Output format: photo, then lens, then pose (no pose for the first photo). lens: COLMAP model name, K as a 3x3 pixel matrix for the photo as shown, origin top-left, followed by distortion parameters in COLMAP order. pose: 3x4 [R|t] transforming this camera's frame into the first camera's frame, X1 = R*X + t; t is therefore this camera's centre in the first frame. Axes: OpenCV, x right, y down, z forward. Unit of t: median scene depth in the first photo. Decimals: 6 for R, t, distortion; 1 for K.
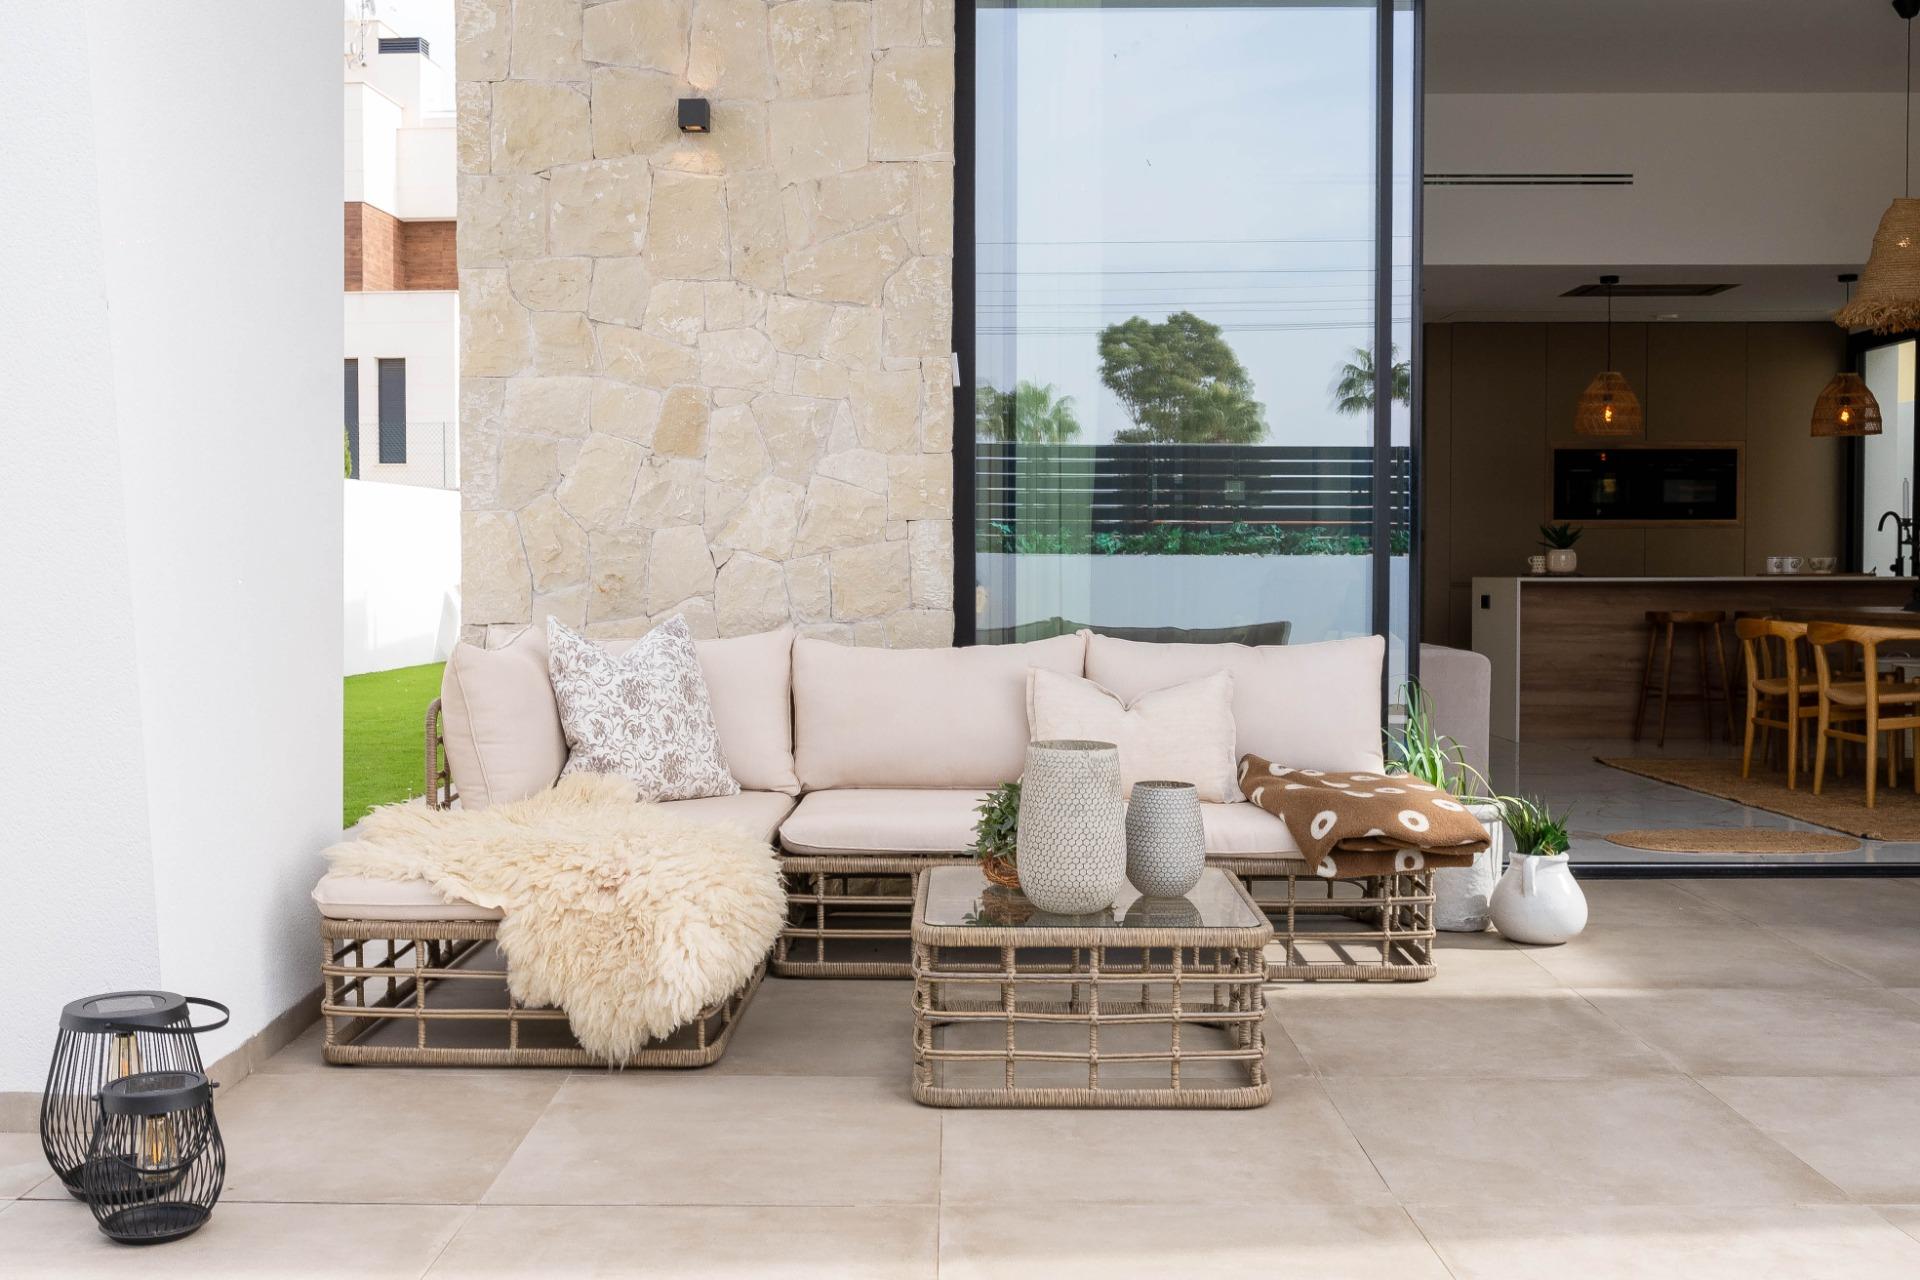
lens RADIAL K [[1948.2, 0, 952.1], [0, 1948.2, 635.0], [0, 0, 1]] dist [0.000121, 0.000000]
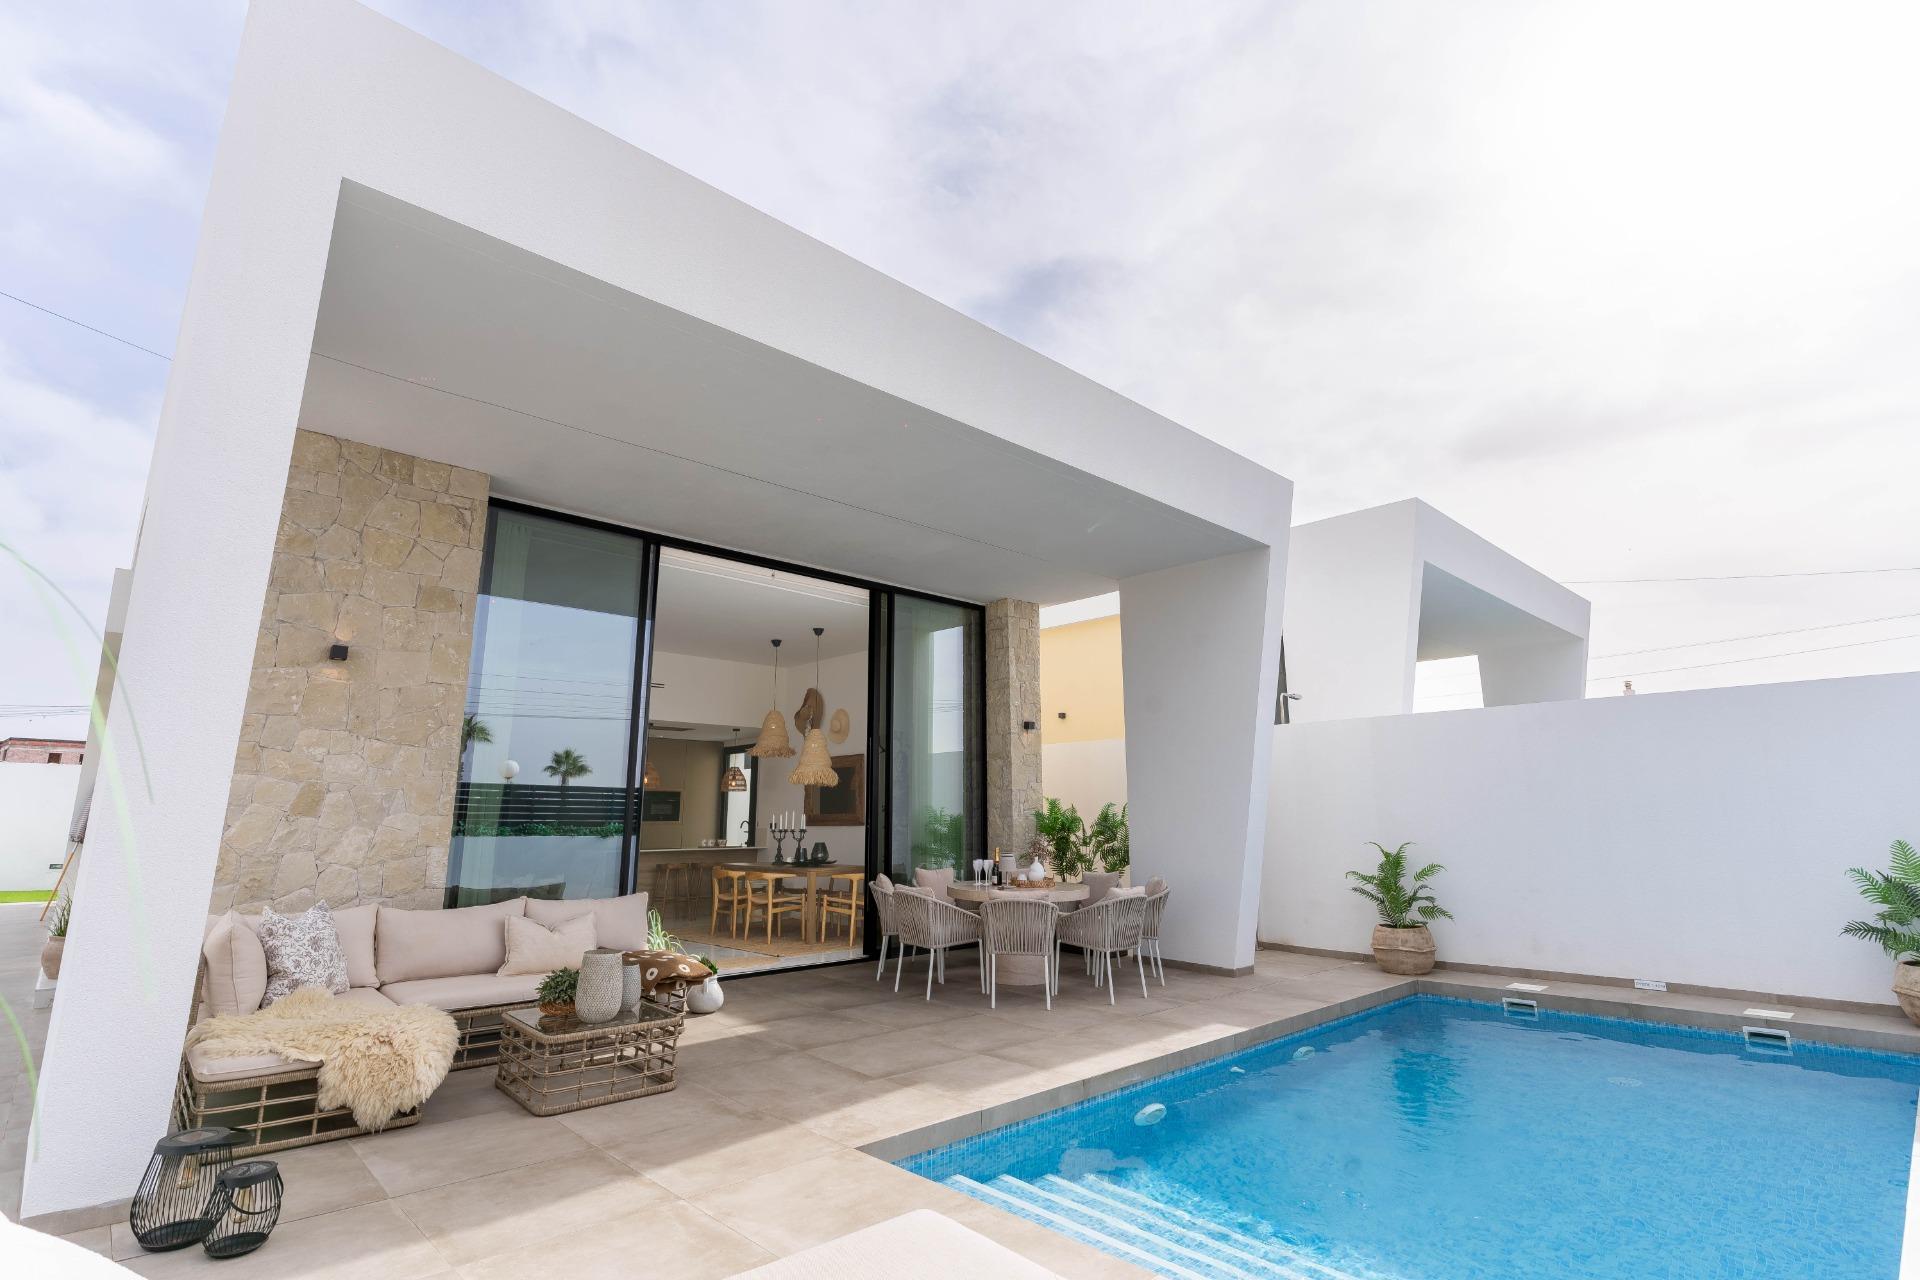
lens RADIAL K [[911.7, 0, 952.2], [0, 911.7, 634.8], [0, 0, 1]] dist [-0.000250, 0.001431]
pose [[0.729303, 0.137256, 0.670282, -0.310018], [0.024978, 0.973677, -0.226560, -0.044274], [-0.683735, 0.181973, 0.706677, -0.157589]]
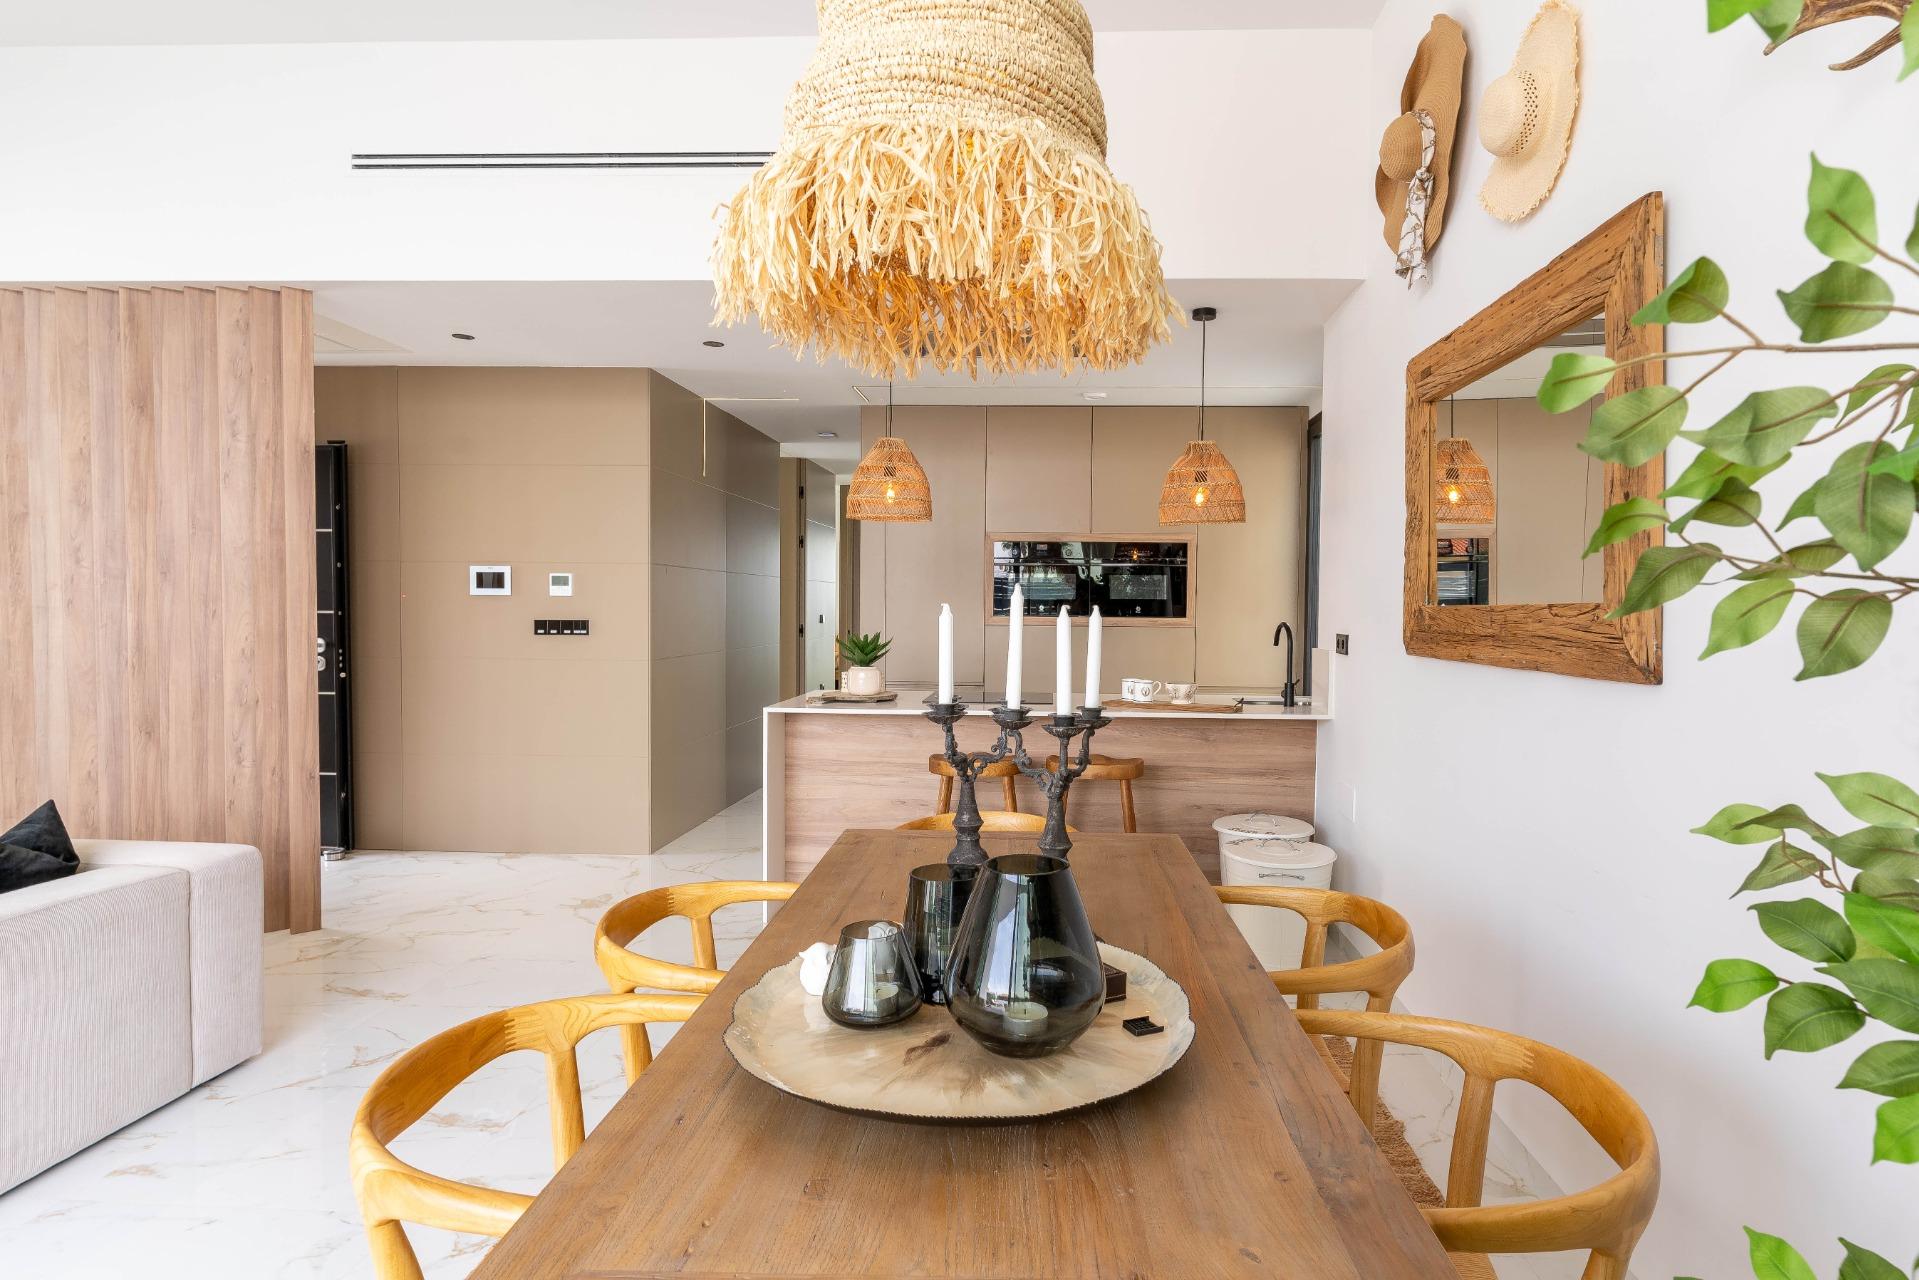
lens RADIAL K [[1048.3, 0, 977.4], [0, 1048.3, 648.3], [0, 0, 1]] dist [0.008020, 0.000904]
pose [[0.999399, 0.013601, -0.031899, 0.715847], [-0.013393, 0.999888, 0.006705, -0.104661], [0.031986, -0.006274, 0.999469, 1.101187]]
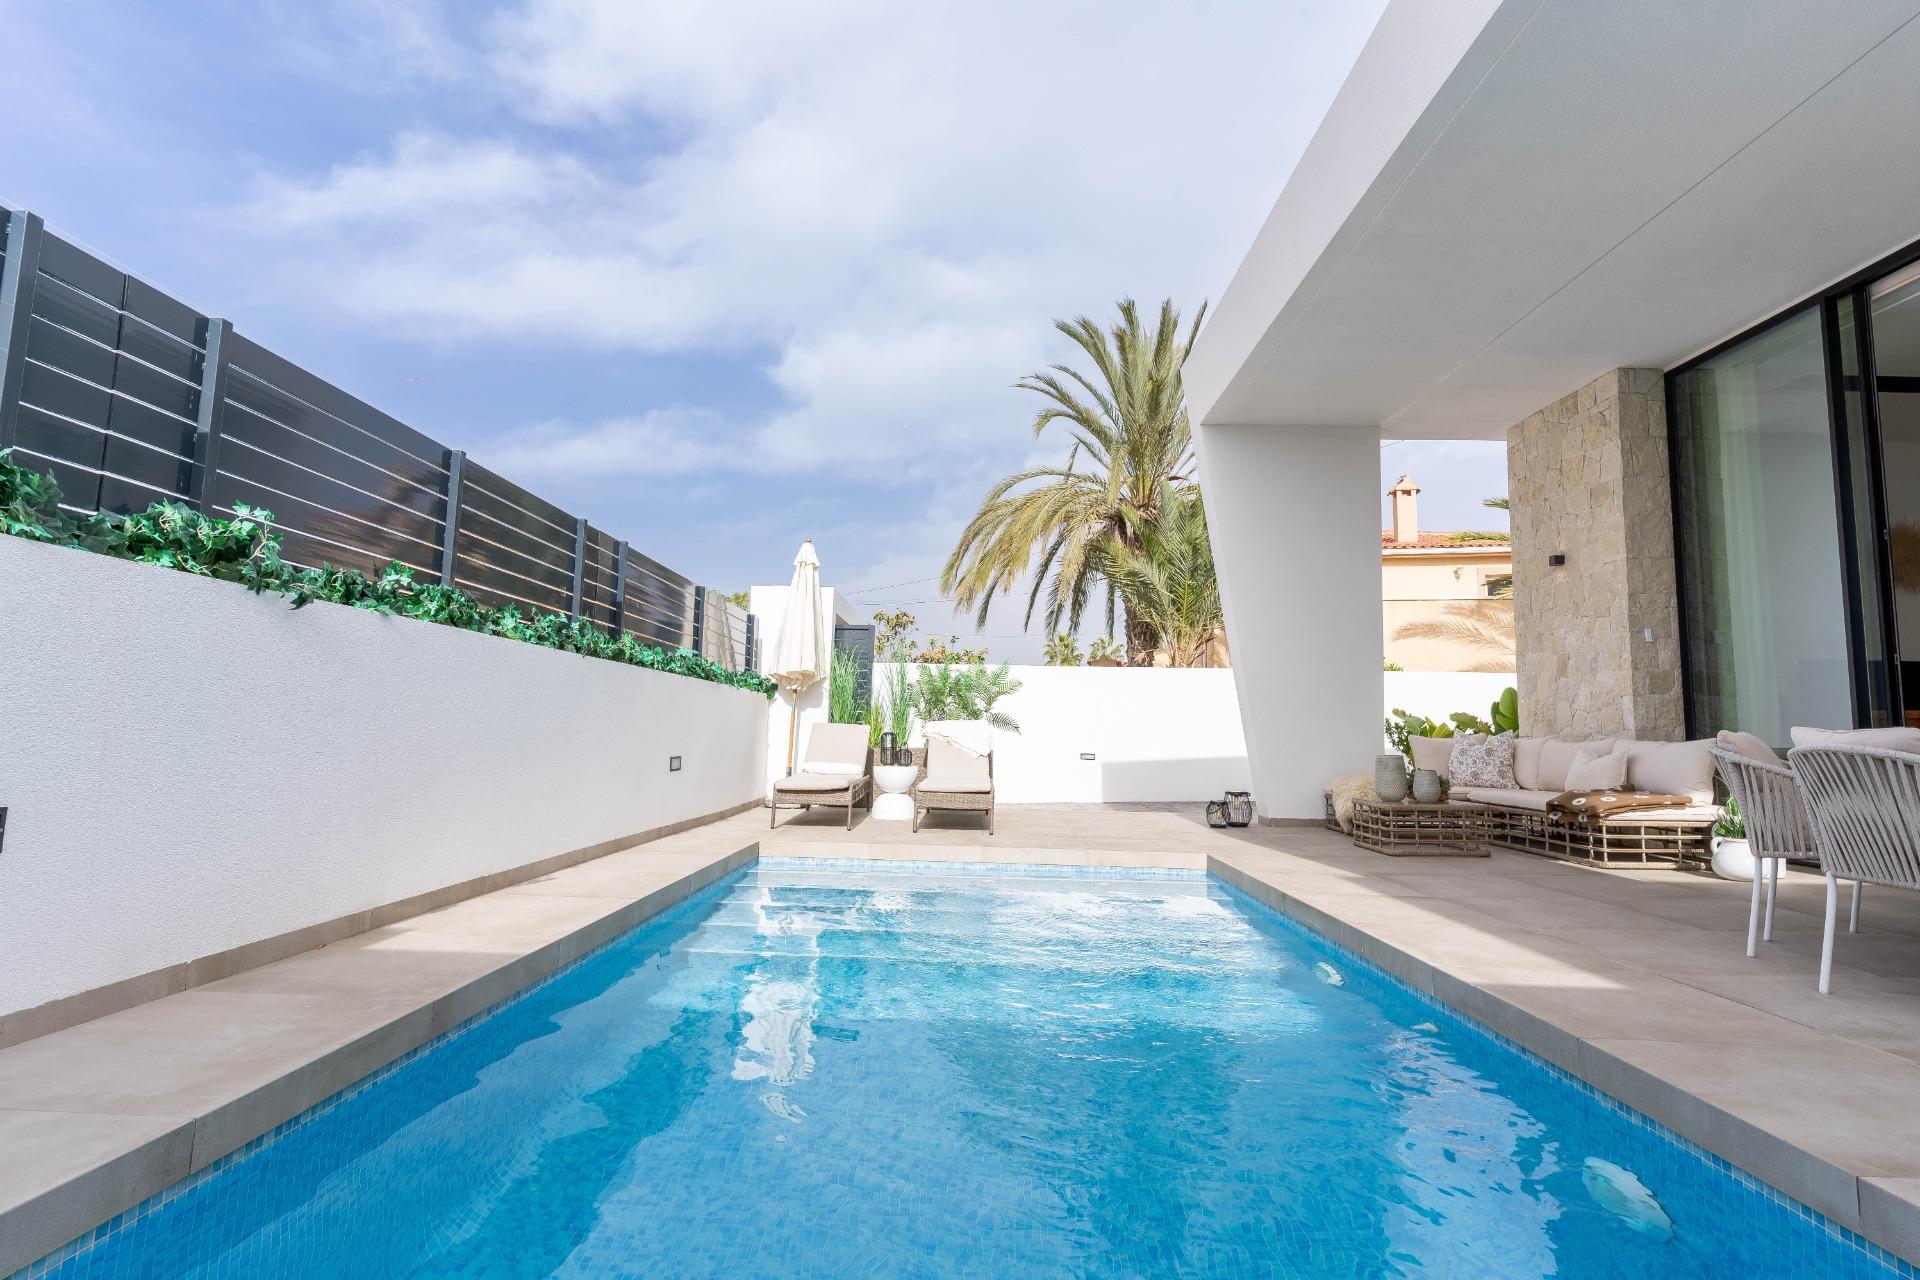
lens RADIAL K [[911.7, 0, 954.0], [0, 911.7, 646.1], [0, 0, 1]] dist [-0.000250, 0.001431]
pose [[-0.020843, -0.100847, -0.994684, 1.218311], [-0.055719, 0.993471, -0.099556, 0.045924], [0.998229, 0.053348, -0.026326, 0.141110]]
